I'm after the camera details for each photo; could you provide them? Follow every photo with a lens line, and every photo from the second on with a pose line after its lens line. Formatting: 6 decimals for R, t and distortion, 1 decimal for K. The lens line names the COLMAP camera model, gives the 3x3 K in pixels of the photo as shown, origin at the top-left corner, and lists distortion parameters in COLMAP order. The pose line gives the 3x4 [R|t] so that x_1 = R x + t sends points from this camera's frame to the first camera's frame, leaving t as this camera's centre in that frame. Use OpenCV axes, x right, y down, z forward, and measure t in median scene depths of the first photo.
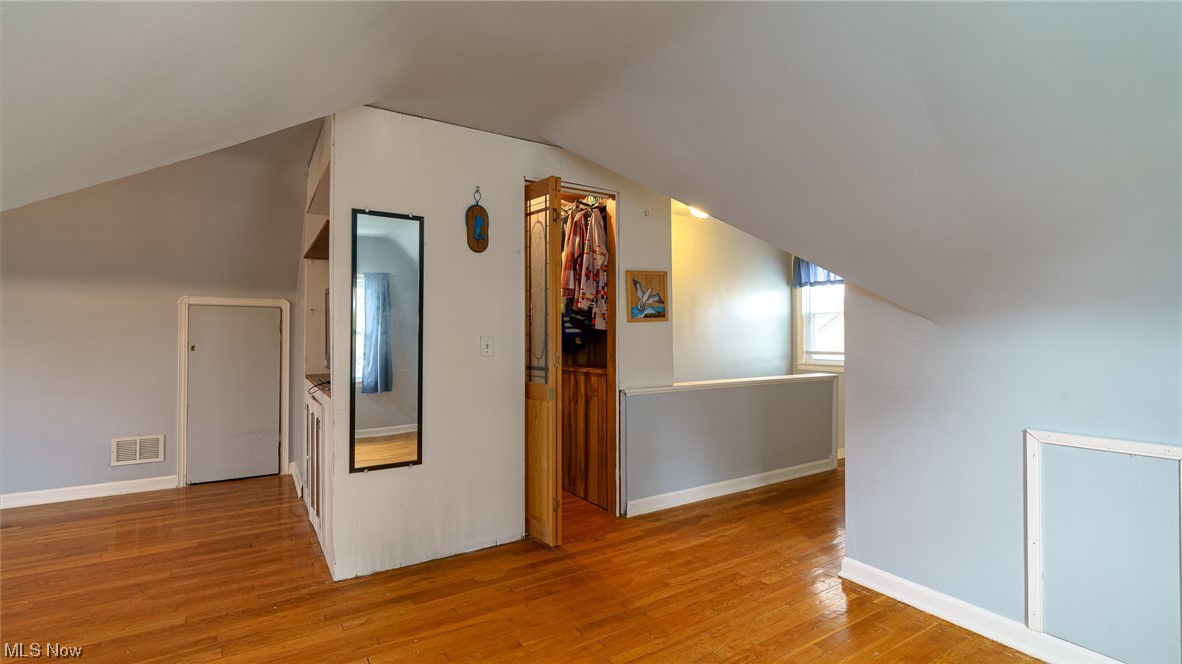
lens RADIAL K [[544.9, 0, 588.2], [0, 544.9, 328.8], [0, 0, 1]] dist [-0.000801, 0.000532]
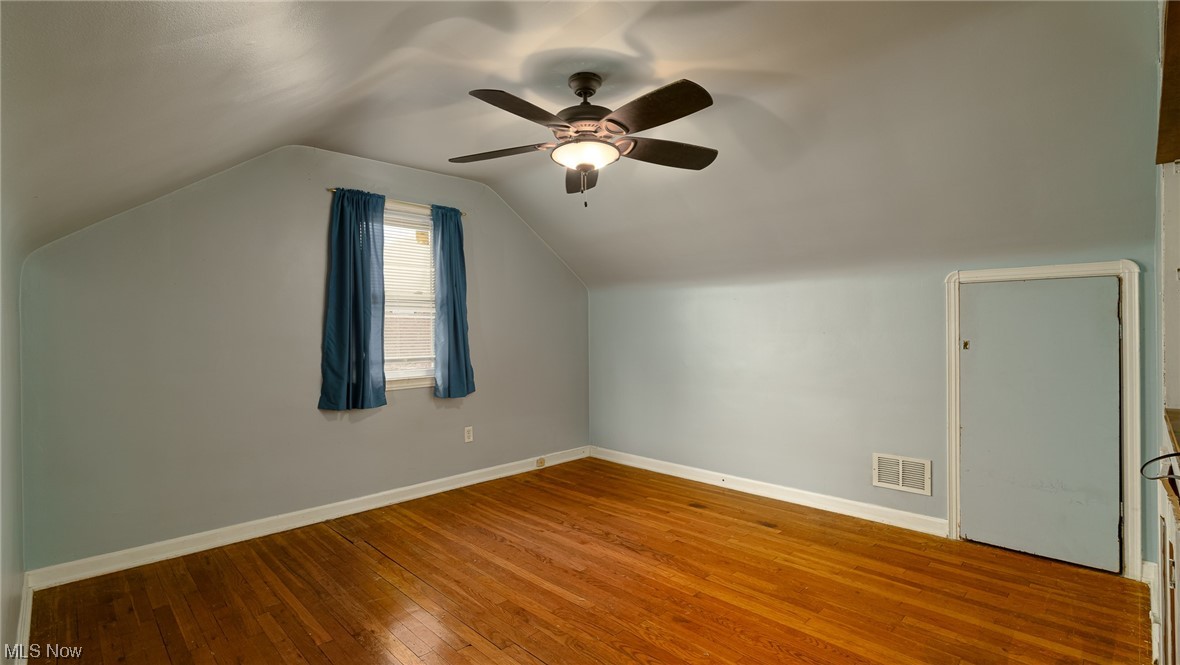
lens RADIAL K [[544.0, 0, 587.2], [0, 544.0, 329.3], [0, 0, 1]] dist [-0.000801, 0.000532]
pose [[0.221158, -0.000368, -0.975238, -0.159348], [0.020904, 0.999772, 0.004363, 0.002127], [0.975014, -0.021351, 0.221115, 0.384724]]
